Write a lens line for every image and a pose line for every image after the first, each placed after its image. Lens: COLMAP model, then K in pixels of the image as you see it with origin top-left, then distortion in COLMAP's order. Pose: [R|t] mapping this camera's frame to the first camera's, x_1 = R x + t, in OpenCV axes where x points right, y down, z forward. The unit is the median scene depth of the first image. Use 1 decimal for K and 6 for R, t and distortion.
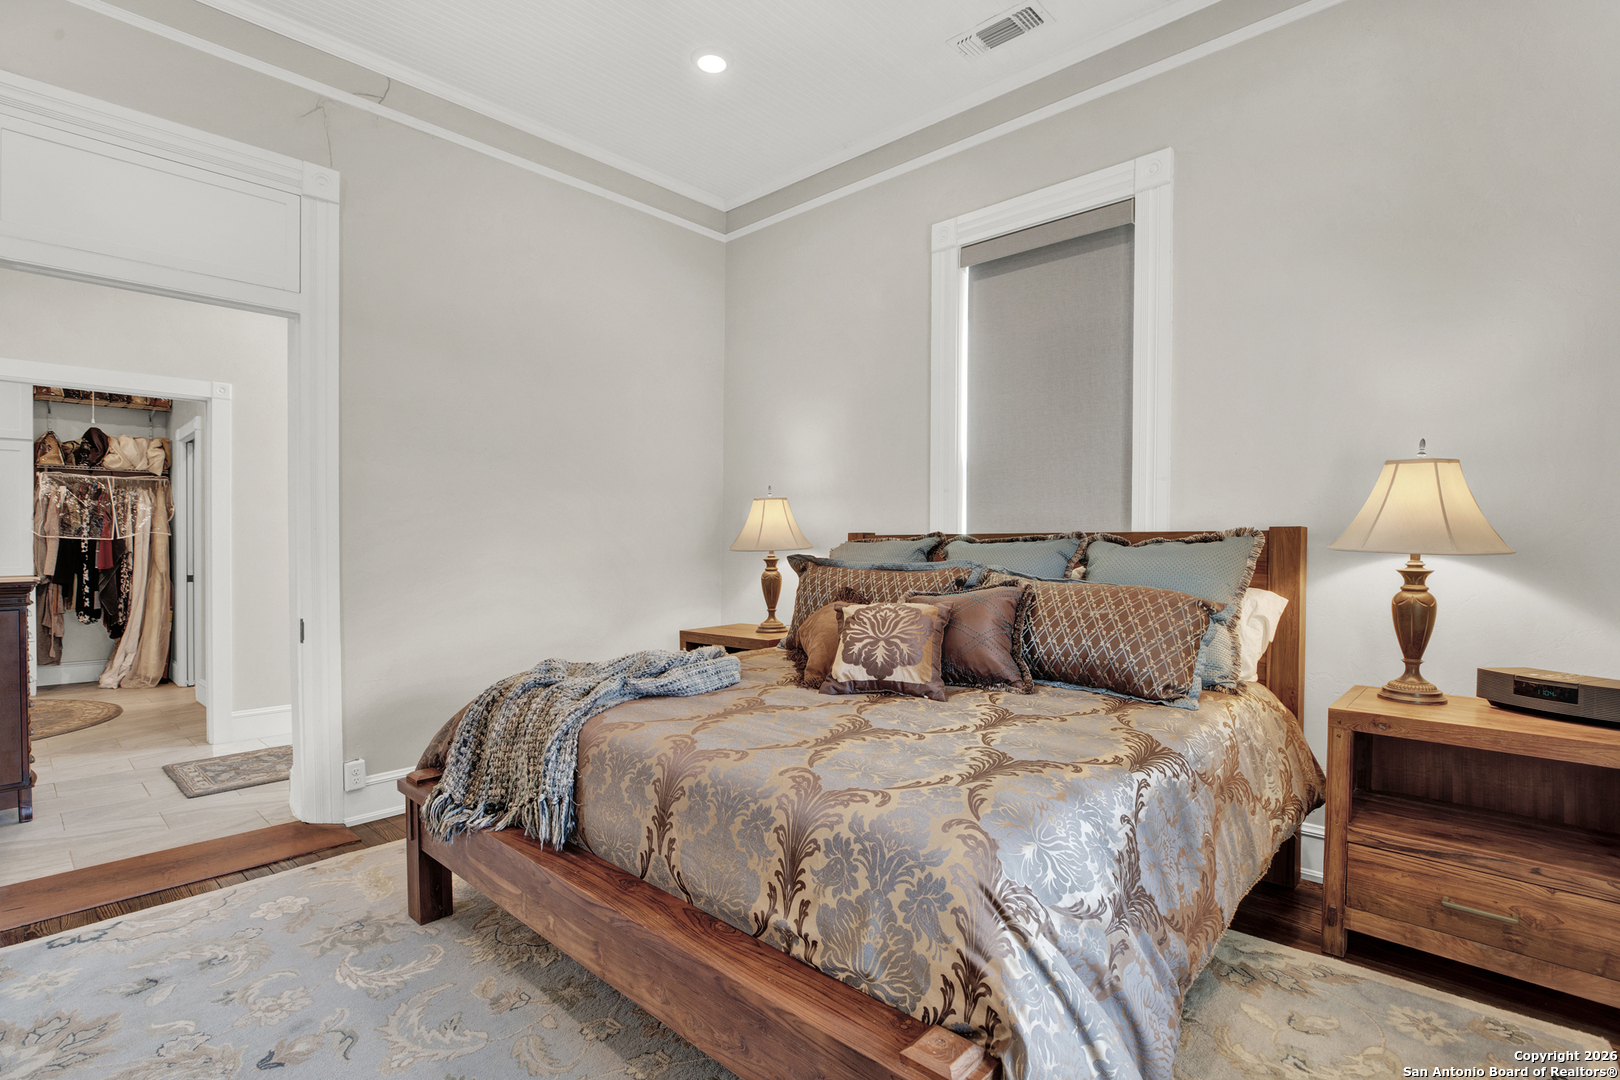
lens RADIAL K [[762.6, 0, 813.6], [0, 762.6, 543.9], [0, 0, 1]] dist [-0.030475, 0.006291]
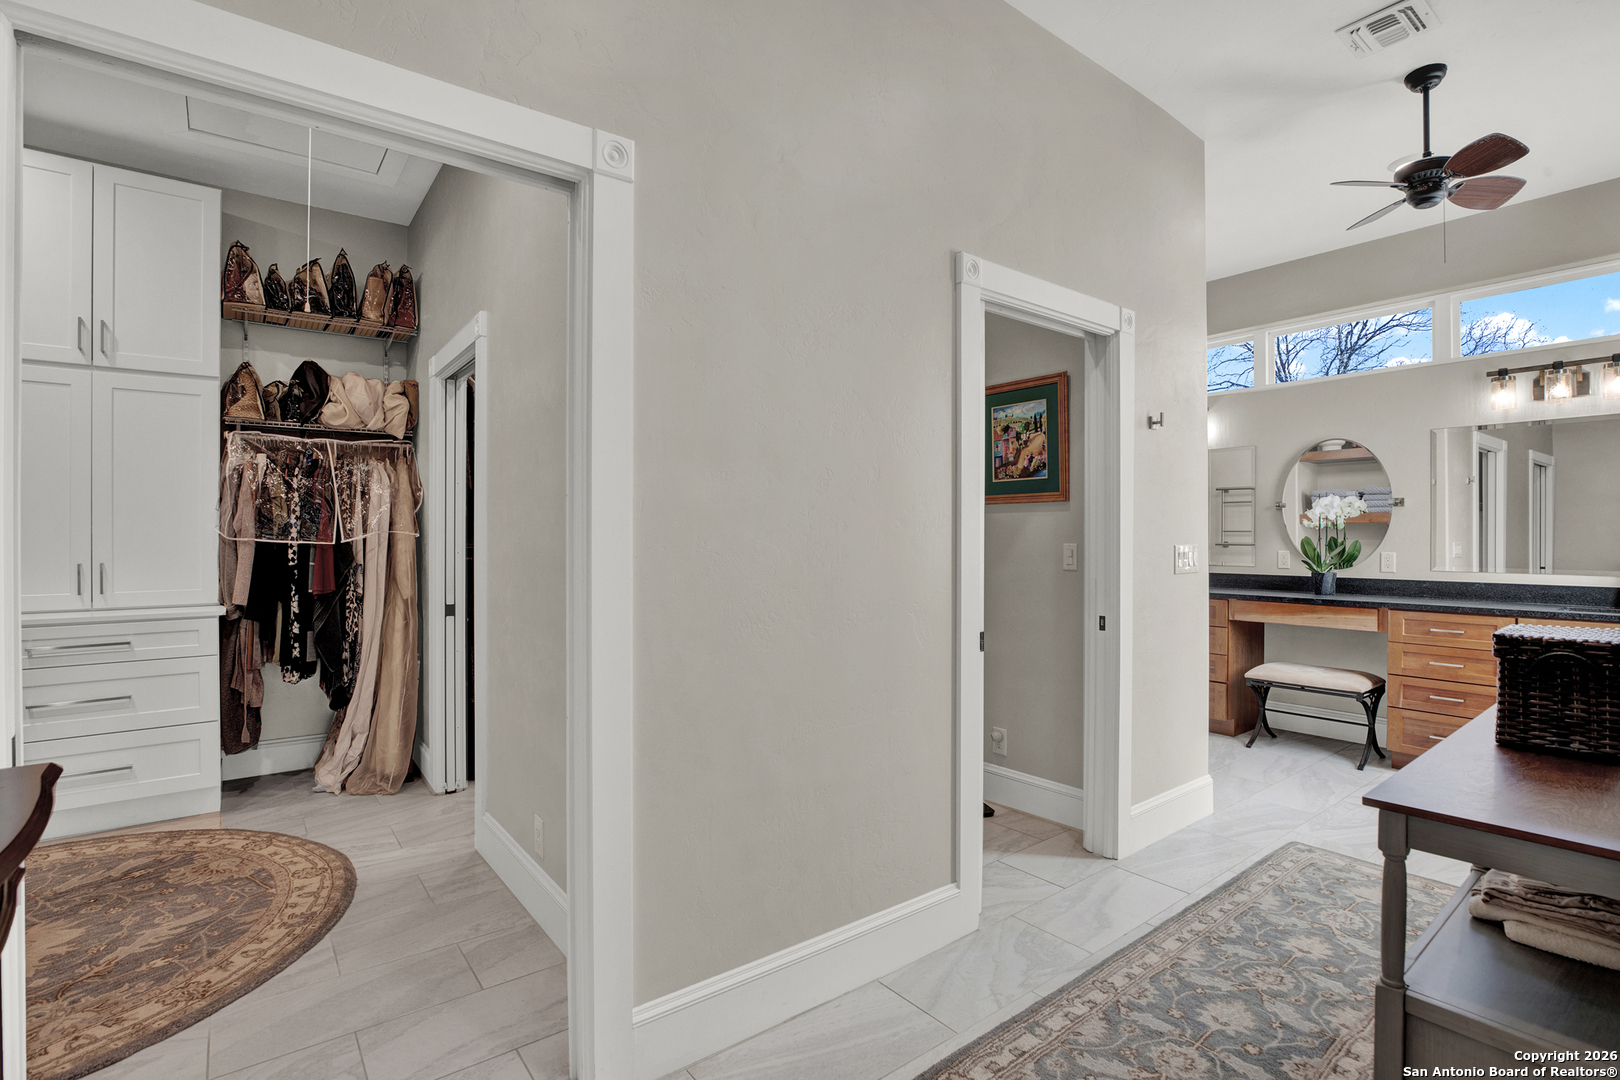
lens RADIAL K [[762.6, 0, 801.3], [0, 762.6, 534.2], [0, 0, 1]] dist [-0.030475, 0.006291]
pose [[0.982960, -0.000955, -0.183816, -0.457818], [-0.000437, 0.999972, -0.007533, -0.008882], [0.183818, 0.007485, 0.982932, 0.471468]]
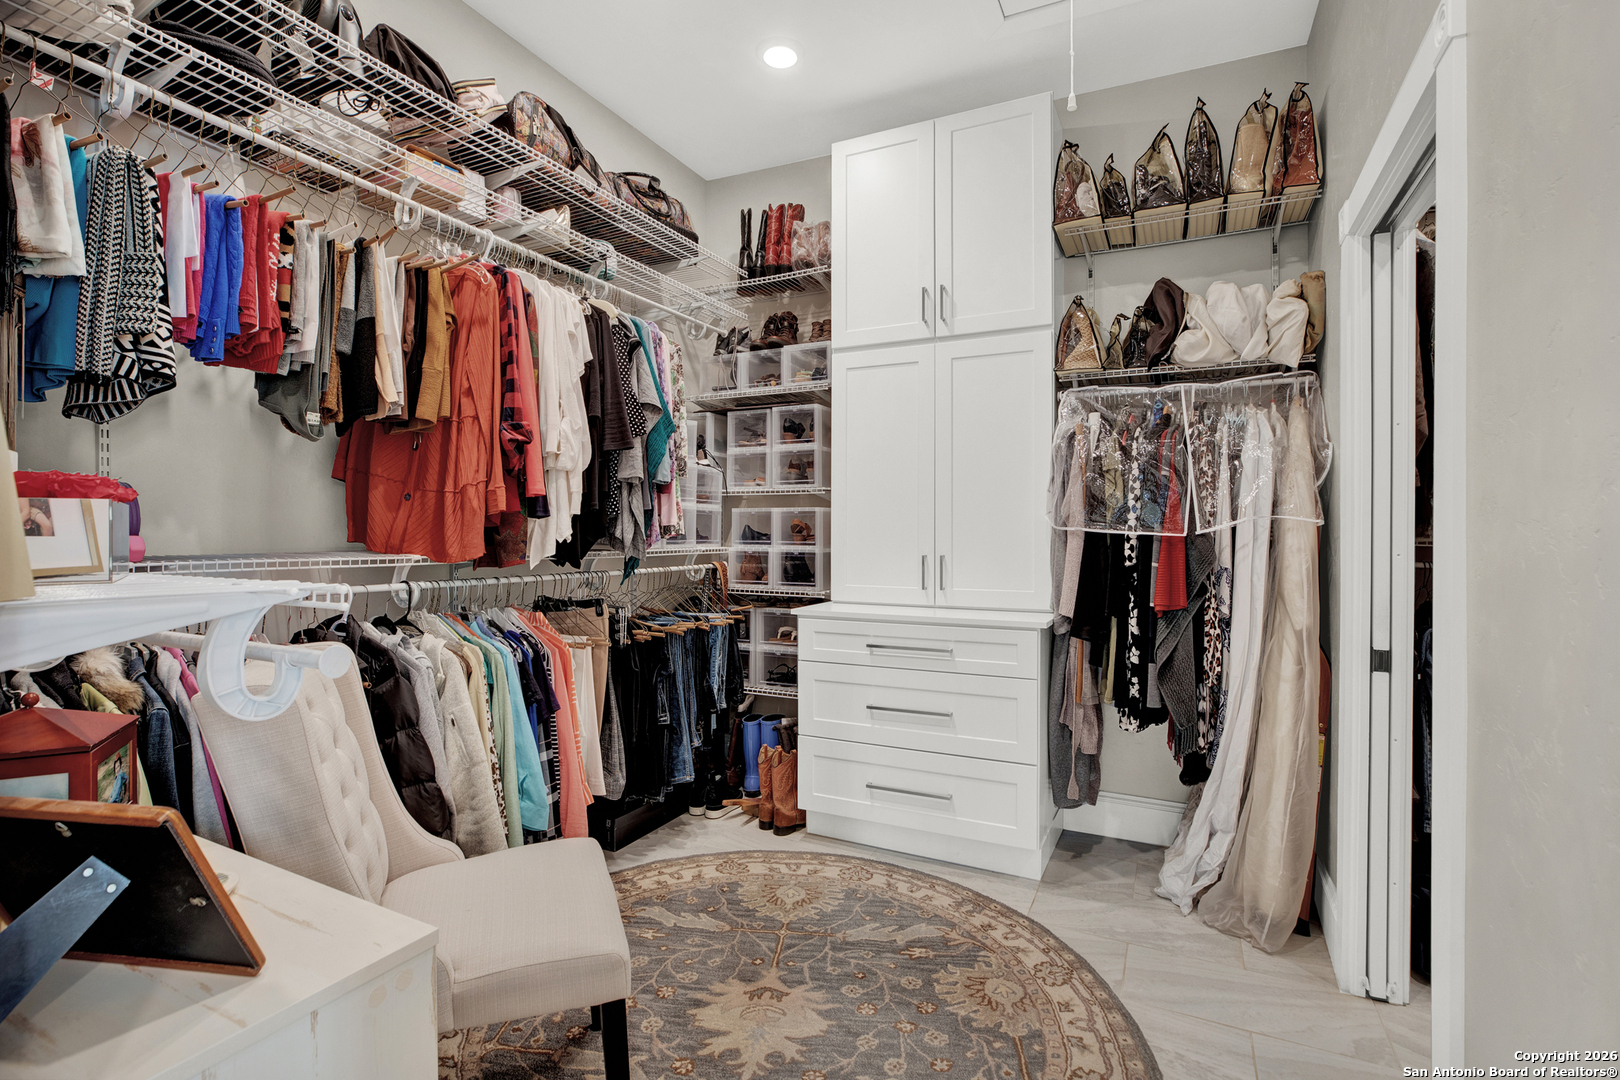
lens RADIAL K [[762.6, 0, 814.2], [0, 762.6, 534.4], [0, 0, 1]] dist [-0.030475, 0.006291]
pose [[0.285475, -0.000463, -0.958386, -0.605253], [-0.011114, 0.999931, -0.003794, -0.002774], [0.958322, 0.011735, 0.285450, 0.688324]]
